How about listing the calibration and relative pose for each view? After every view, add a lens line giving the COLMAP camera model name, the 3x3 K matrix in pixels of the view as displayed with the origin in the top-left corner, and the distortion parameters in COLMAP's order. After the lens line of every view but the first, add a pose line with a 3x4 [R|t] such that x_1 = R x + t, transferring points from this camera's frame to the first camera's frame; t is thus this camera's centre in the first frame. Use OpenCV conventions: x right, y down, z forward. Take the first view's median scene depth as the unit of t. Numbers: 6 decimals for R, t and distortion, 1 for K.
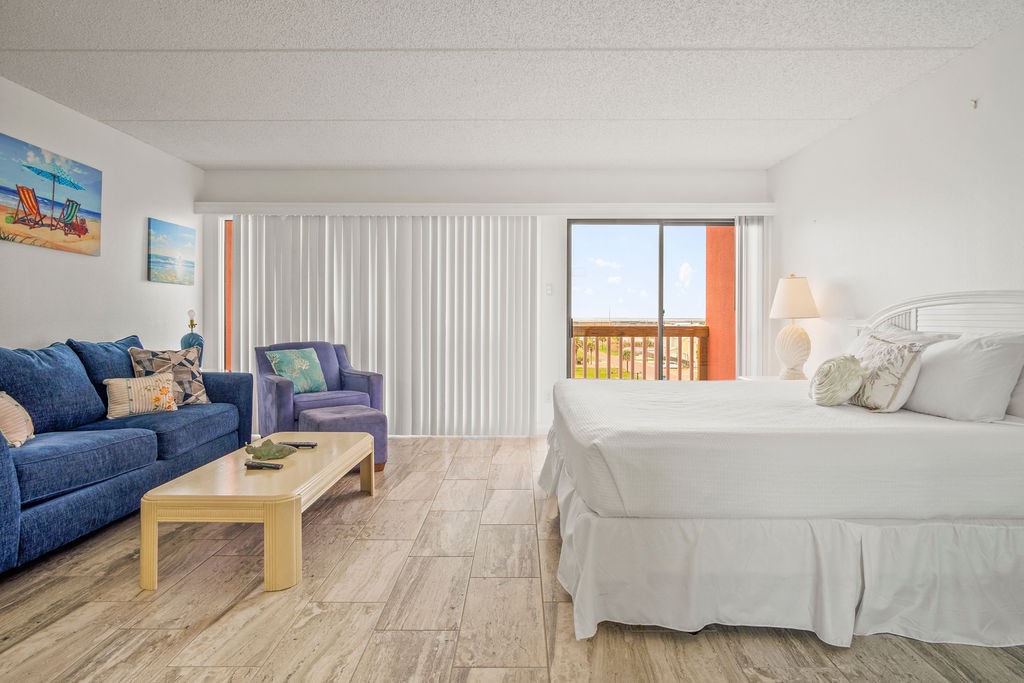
lens RADIAL K [[551.9, 0, 512.3], [0, 551.9, 325.2], [0, 0, 1]] dist [-0.011798, 0.007255]
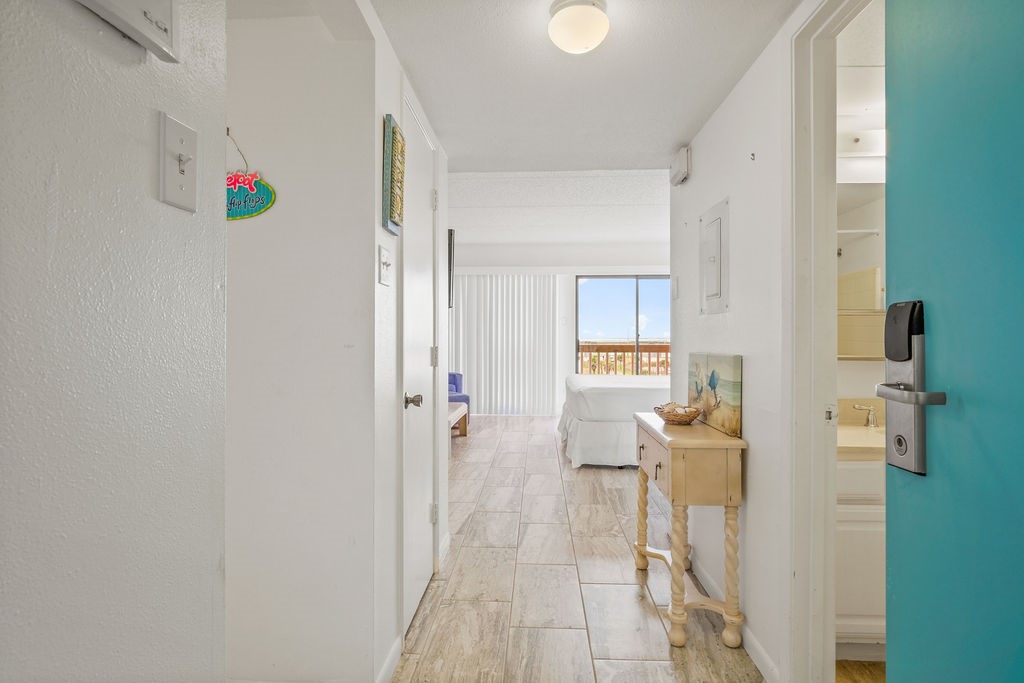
lens RADIAL K [[551.9, 0, 514.0], [0, 551.9, 336.4], [0, 0, 1]] dist [-0.011798, 0.007255]
pose [[0.999553, -0.000358, -0.029889, -0.041258], [-0.000130, 0.999867, -0.016319, 0.004708], [0.029891, 0.016316, 0.999420, -0.833596]]
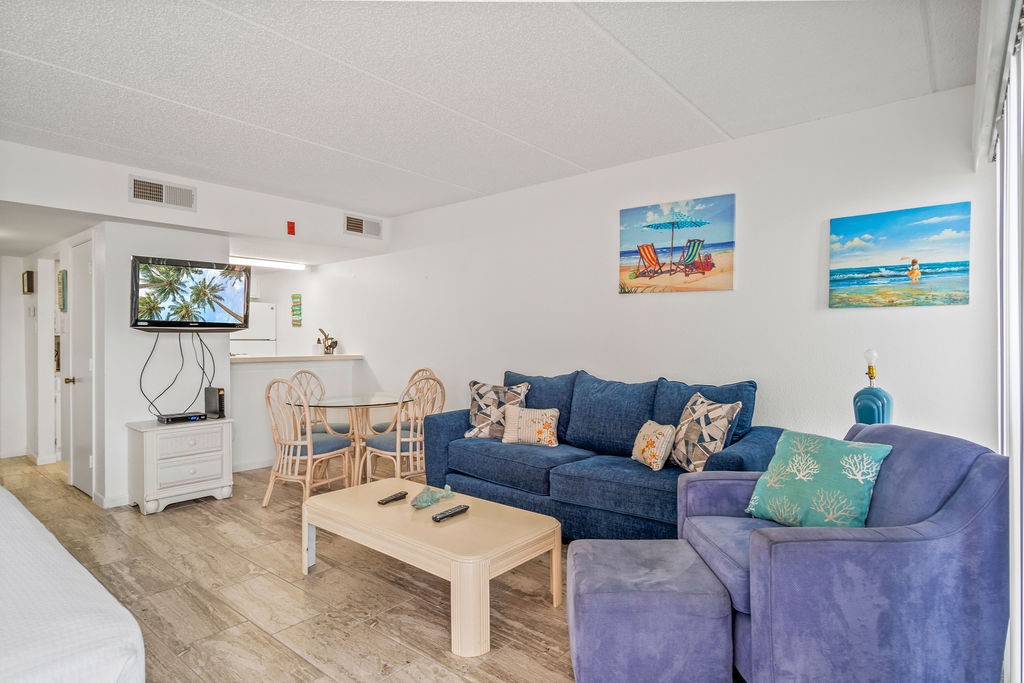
lens RADIAL K [[551.9, 0, 510.0], [0, 551.9, 338.2], [0, 0, 1]] dist [-0.011798, 0.007255]
pose [[-0.627582, -0.000950, -0.778550, 0.191744], [-0.010430, 0.999920, 0.007187, -0.053457], [0.778480, 0.012631, -0.627542, 1.406854]]
